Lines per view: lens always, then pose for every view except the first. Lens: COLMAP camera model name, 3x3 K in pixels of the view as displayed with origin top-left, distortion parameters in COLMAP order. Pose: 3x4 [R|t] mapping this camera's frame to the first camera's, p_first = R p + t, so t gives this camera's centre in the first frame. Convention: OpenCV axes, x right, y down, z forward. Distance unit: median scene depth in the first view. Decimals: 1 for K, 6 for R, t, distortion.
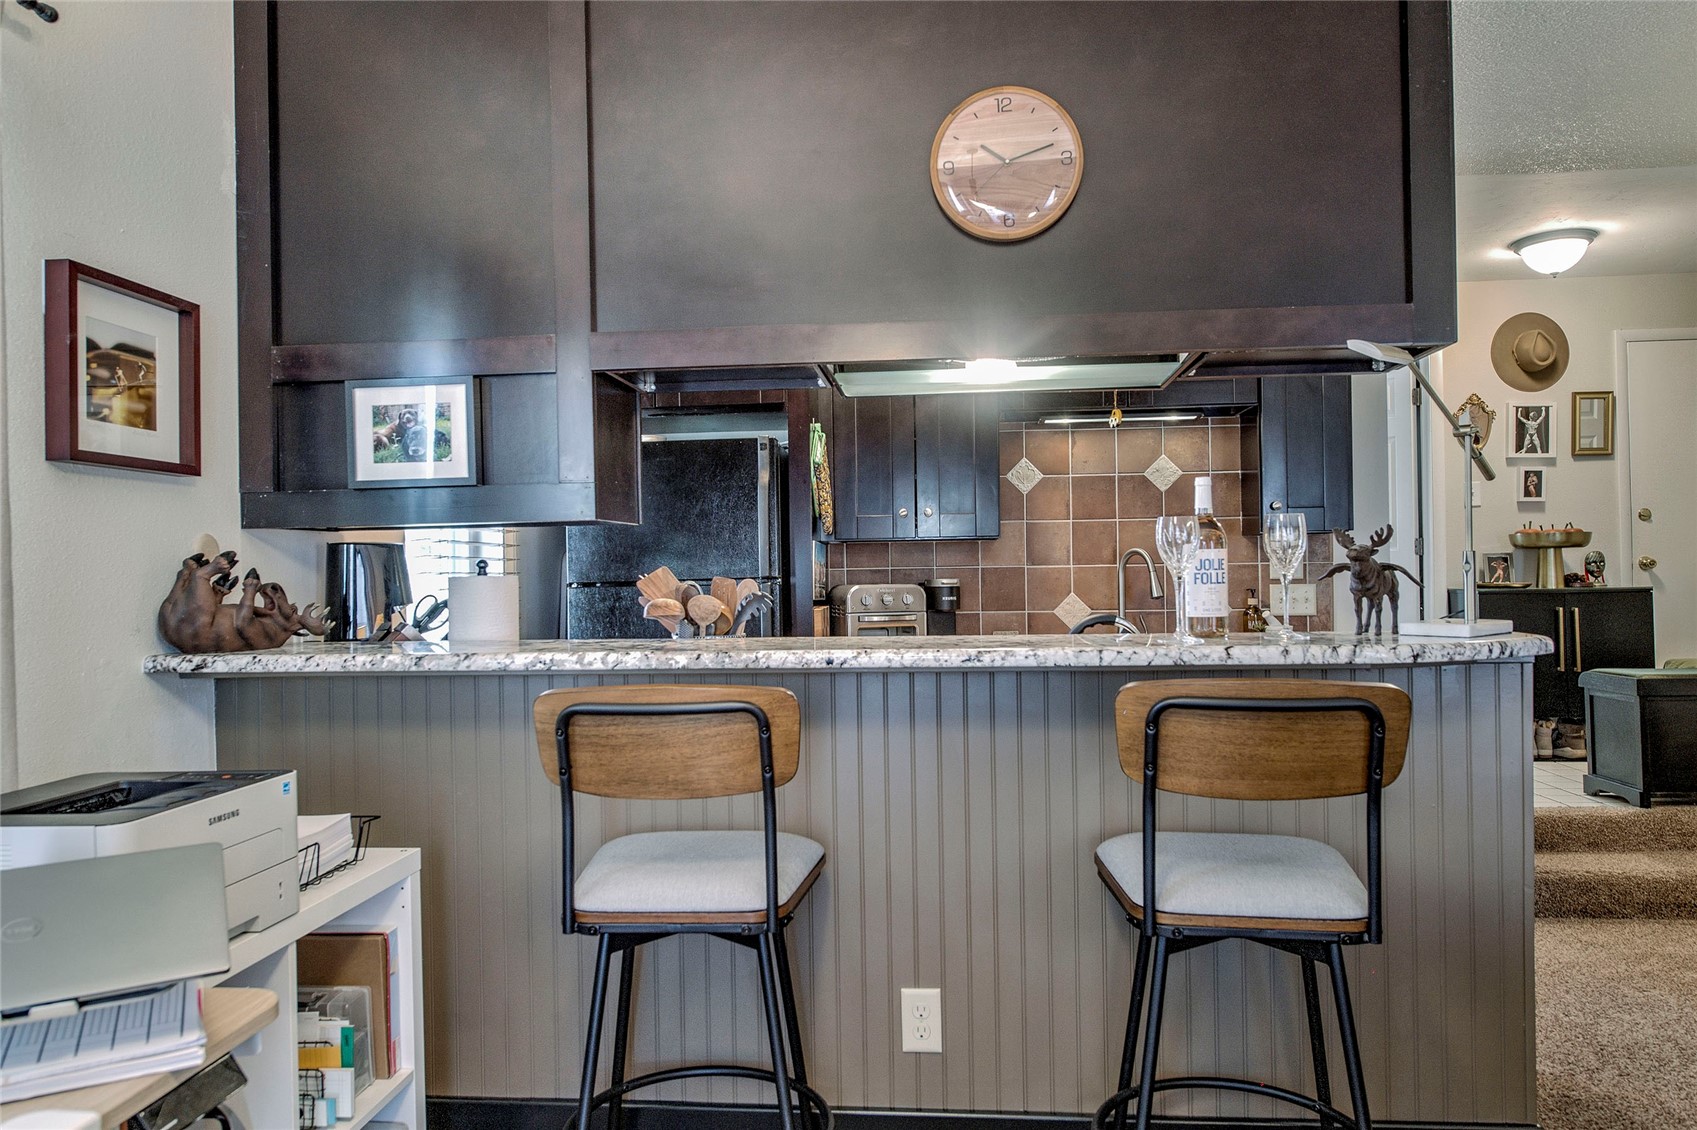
lens RADIAL K [[1124.1, 0, 851.8], [0, 1124.1, 567.4], [0, 0, 1]] dist [0.008374, 0.002500]
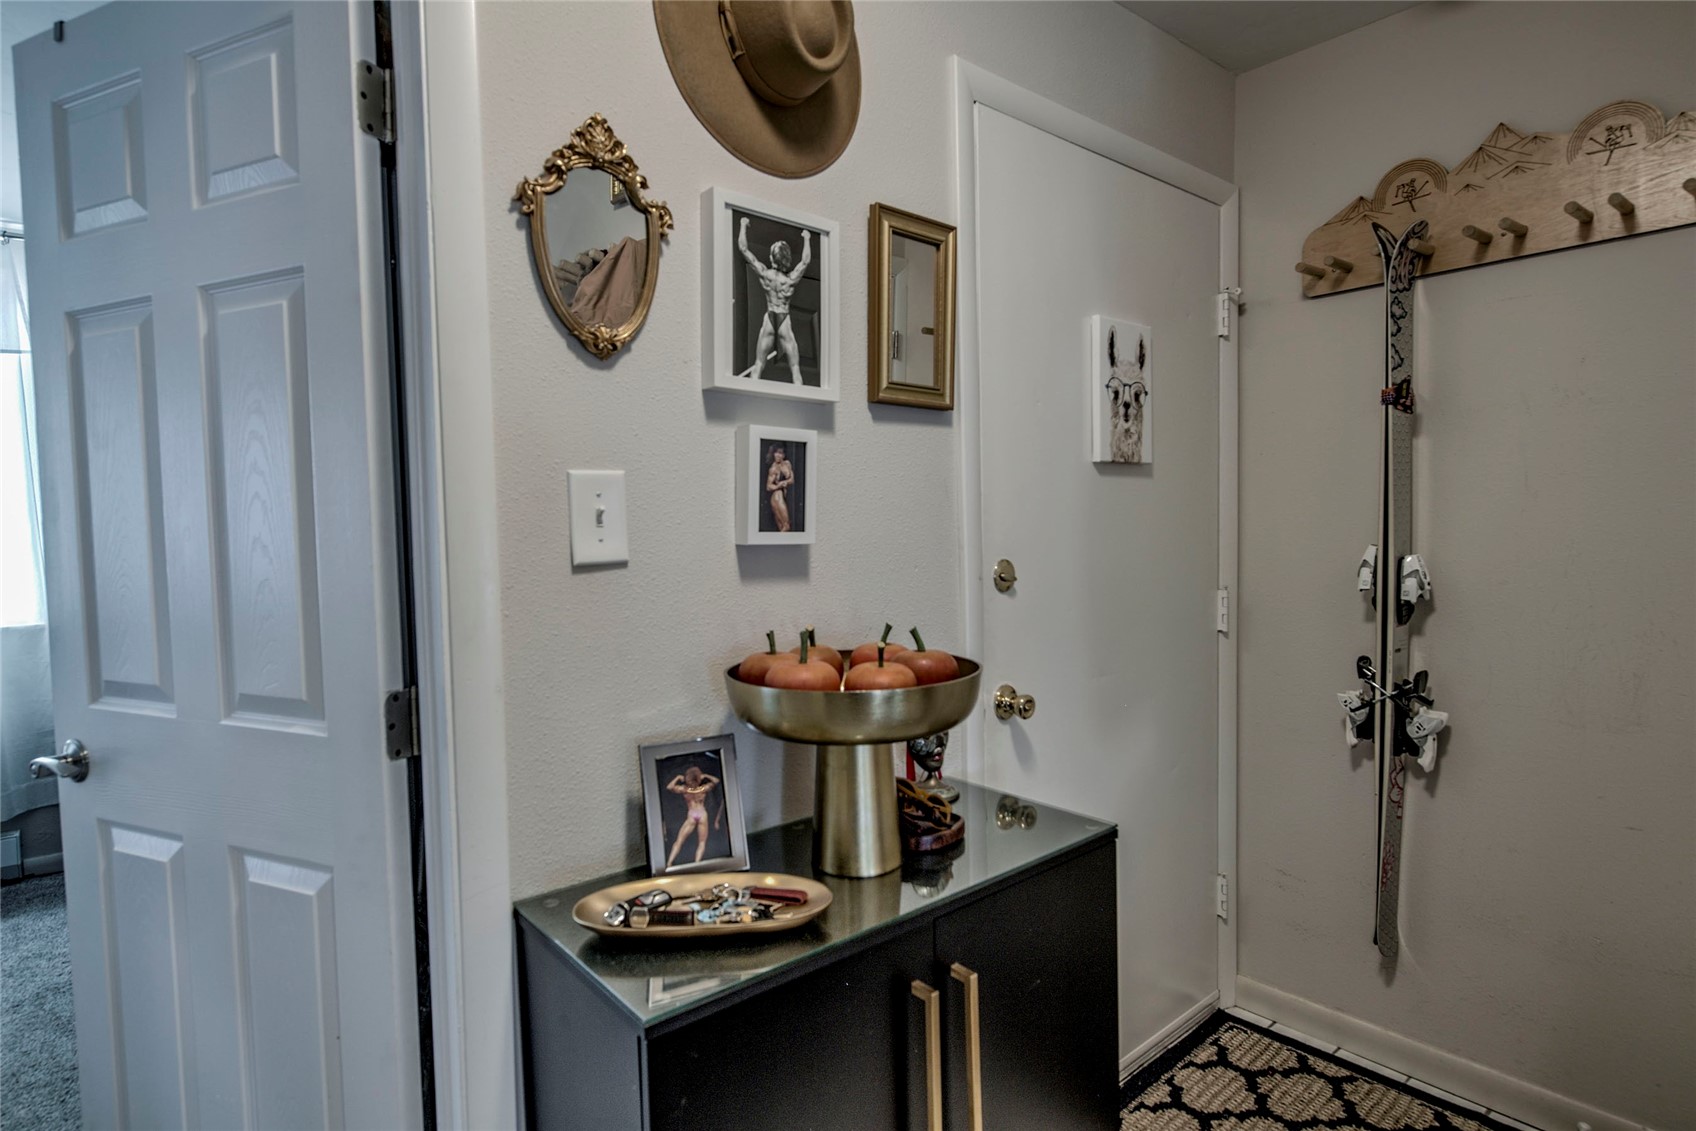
lens RADIAL K [[913.4, 0, 851.7], [0, 913.4, 564.3], [0, 0, 1]] dist [-0.020038, -0.003910]
pose [[0.699886, -0.033907, 0.713449, 0.445658], [0.004990, 0.999080, 0.042586, -0.063690], [-0.714237, -0.026245, 0.699412, 0.819401]]
